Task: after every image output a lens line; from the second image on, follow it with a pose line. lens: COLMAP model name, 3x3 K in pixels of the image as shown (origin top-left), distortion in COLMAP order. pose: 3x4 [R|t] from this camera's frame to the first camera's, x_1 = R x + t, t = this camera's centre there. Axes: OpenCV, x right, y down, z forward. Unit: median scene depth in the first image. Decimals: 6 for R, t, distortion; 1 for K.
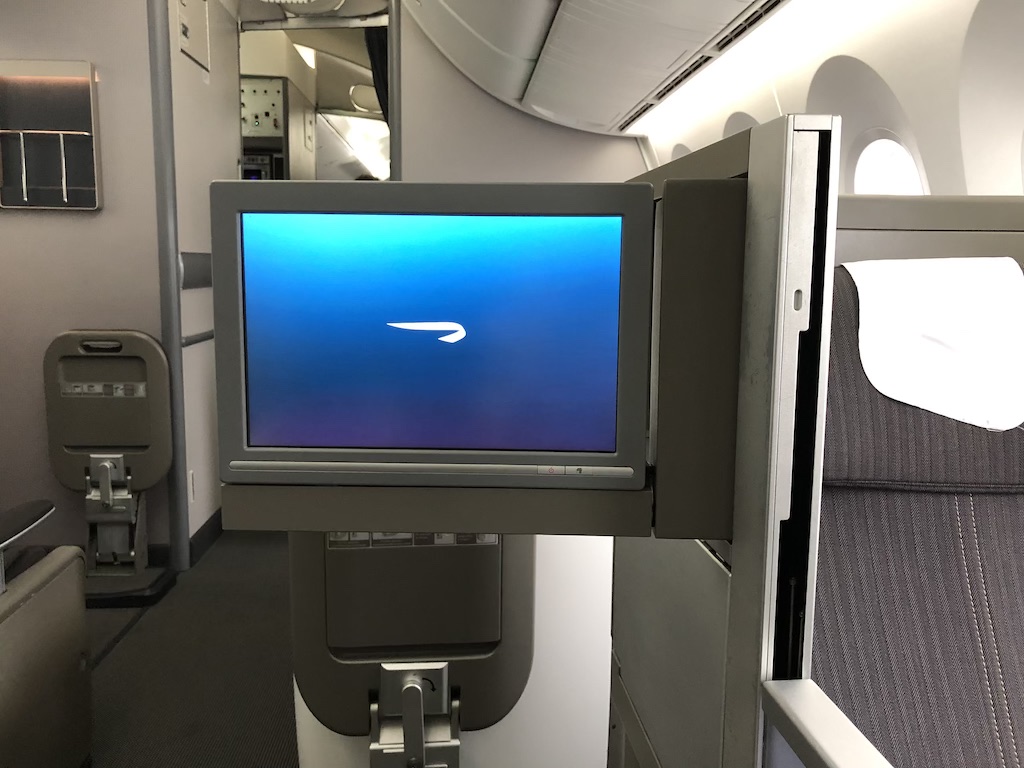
lens RADIAL K [[836.2, 0, 515.6], [0, 836.2, 373.4], [0, 0, 1]] dist [0.007877, -0.003325]
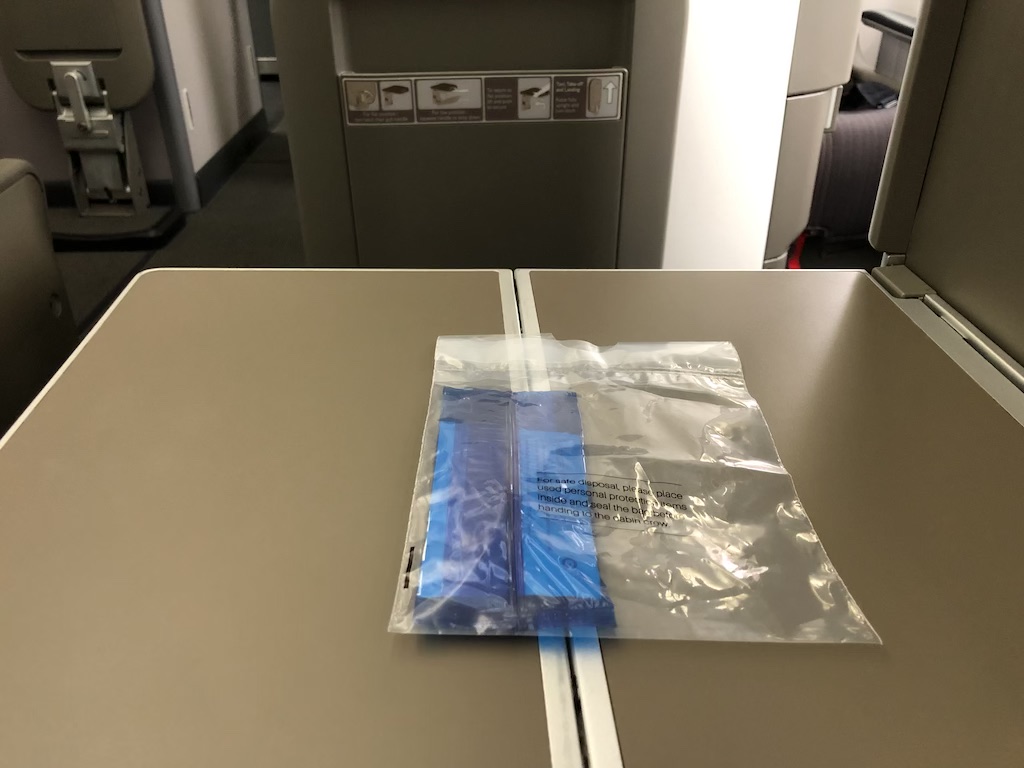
lens RADIAL K [[838.5, 0, 519.6], [0, 838.5, 381.1], [0, 0, 1]] dist [0.004444, 0.006414]
pose [[0.999355, 0.006596, -0.035305, -0.034625], [0.007823, 0.919411, 0.393220, 0.065993], [0.035054, -0.393242, 0.918767, 0.168432]]
